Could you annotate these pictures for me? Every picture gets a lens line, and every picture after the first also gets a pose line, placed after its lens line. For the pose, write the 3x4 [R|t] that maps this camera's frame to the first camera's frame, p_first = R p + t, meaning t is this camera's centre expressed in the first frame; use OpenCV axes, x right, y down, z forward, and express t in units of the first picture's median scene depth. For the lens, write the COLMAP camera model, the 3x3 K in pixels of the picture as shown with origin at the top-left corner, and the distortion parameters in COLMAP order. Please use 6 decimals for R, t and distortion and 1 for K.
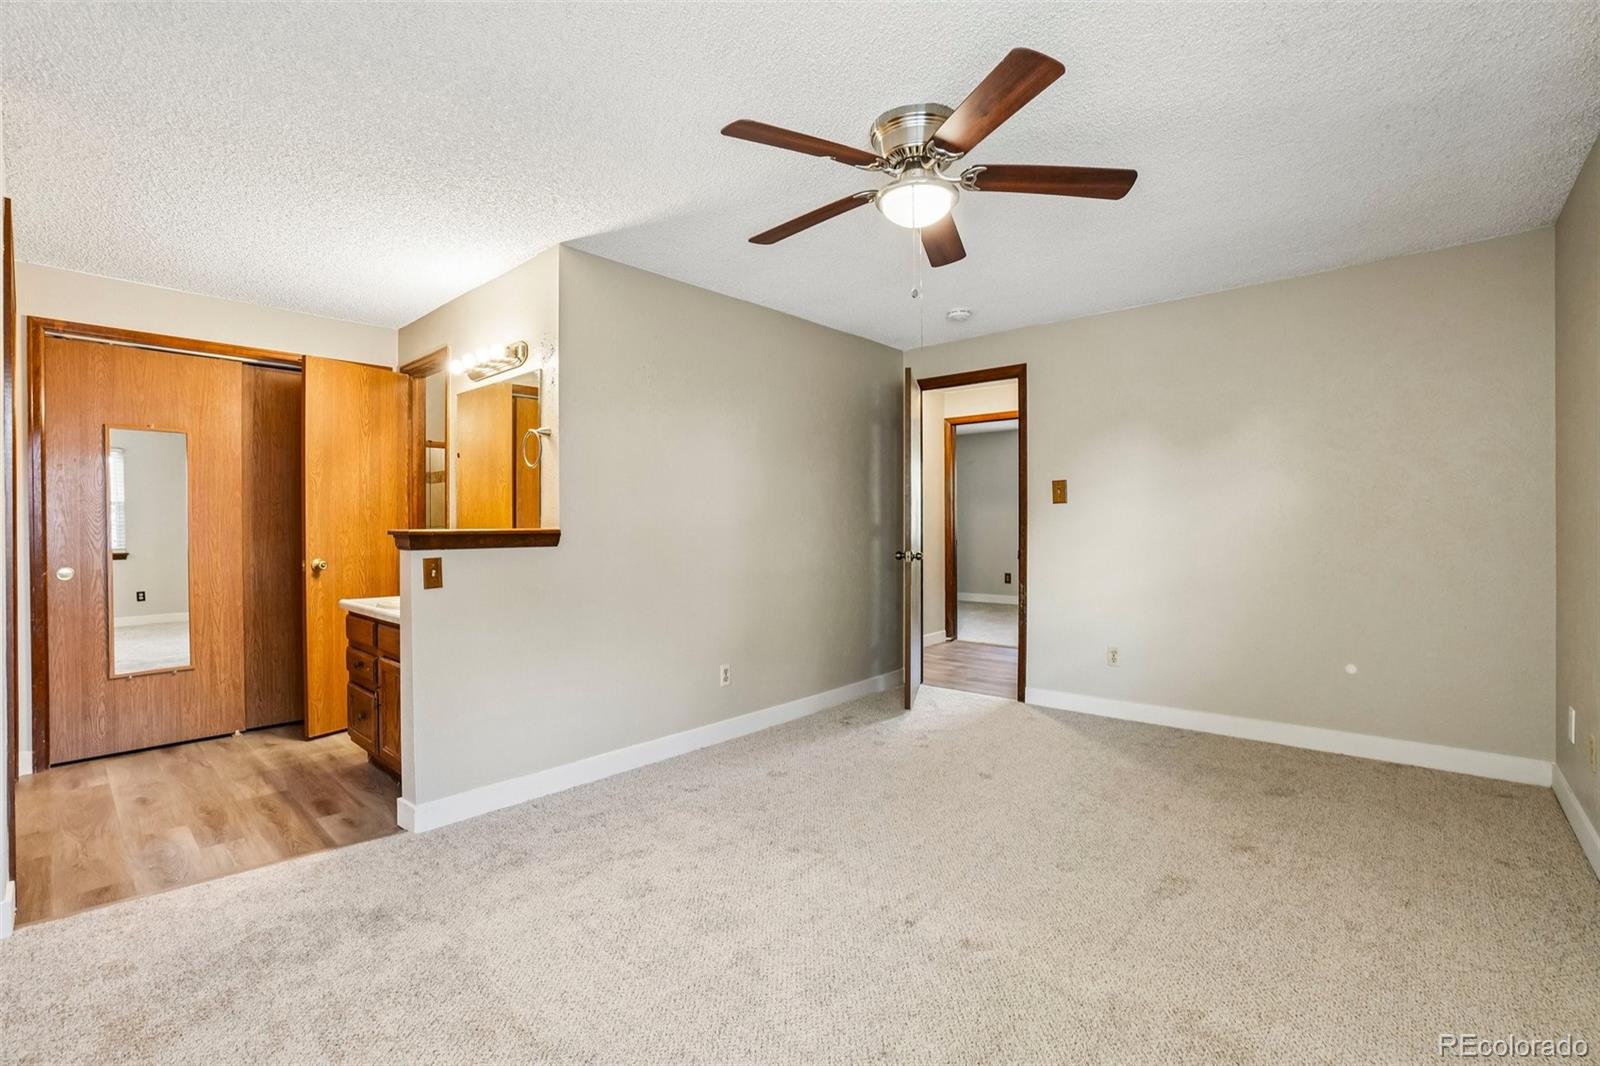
lens RADIAL K [[711.9, 0, 800.5], [0, 711.9, 531.5], [0, 0, 1]] dist [-0.056279, 0.017202]
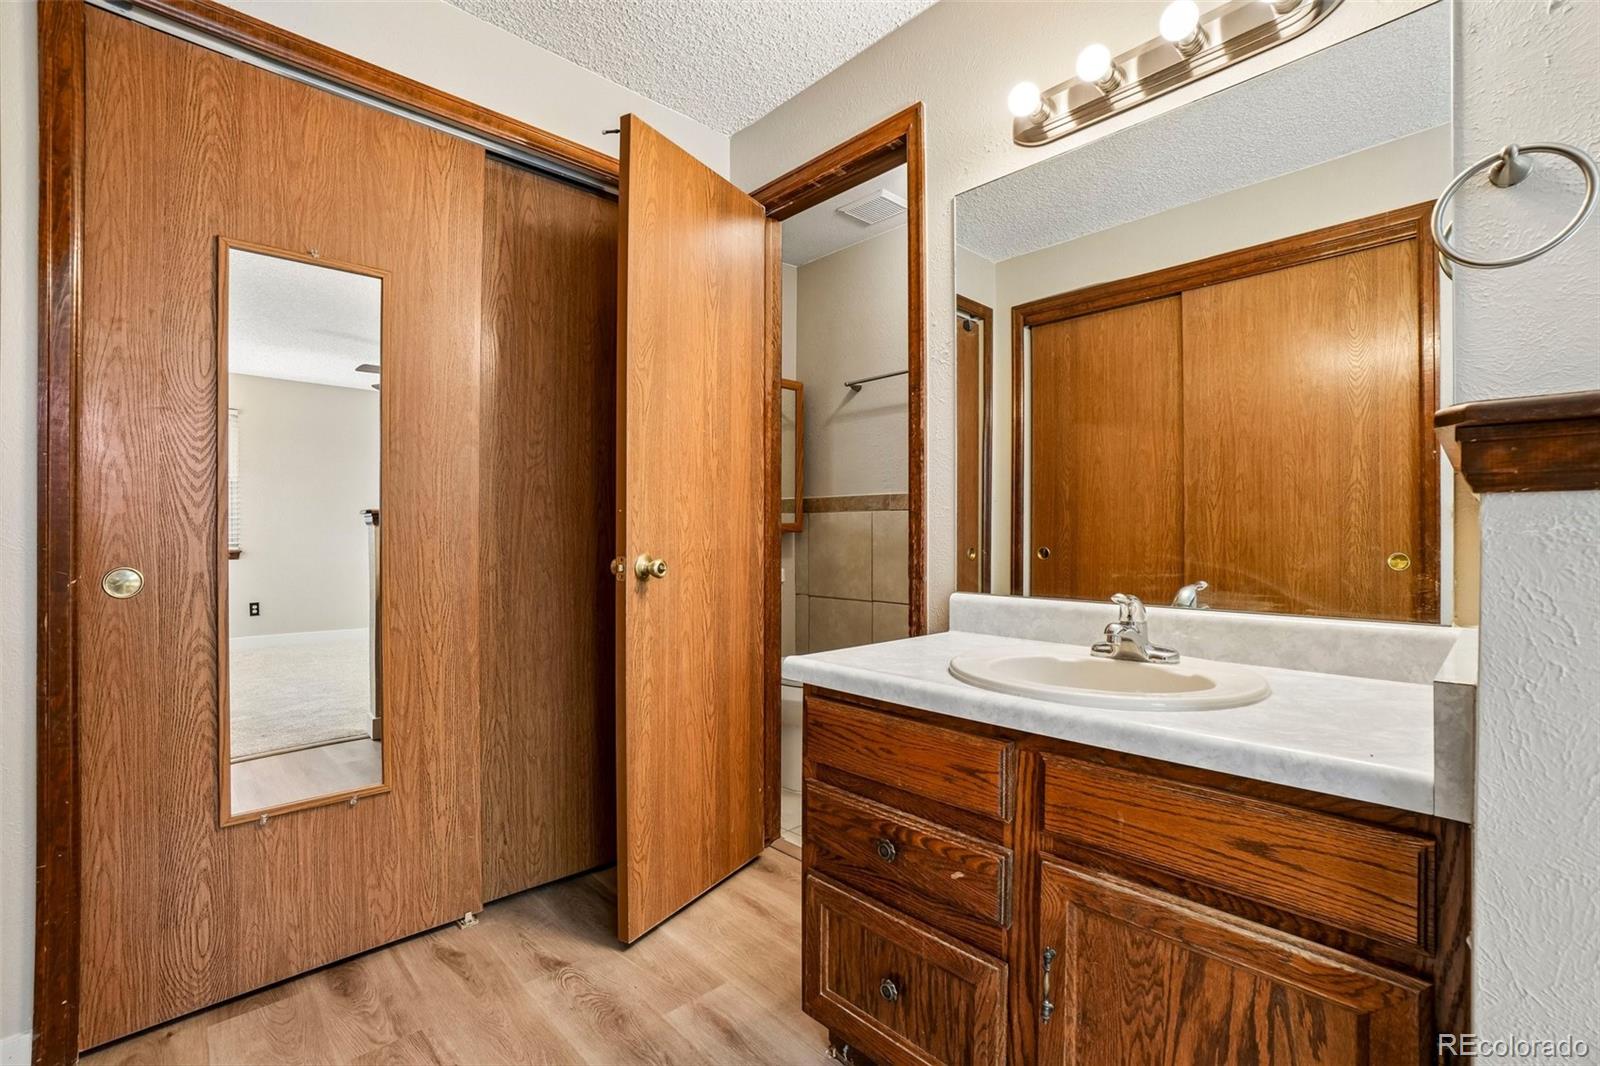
lens RADIAL K [[711.9, 0, 802.2], [0, 711.9, 534.4], [0, 0, 1]] dist [-0.056279, 0.017202]
pose [[0.996173, 0.002983, -0.087356, -0.589846], [-0.004041, 0.999921, -0.011940, 0.033772], [0.087313, 0.012248, 0.996106, 0.580605]]
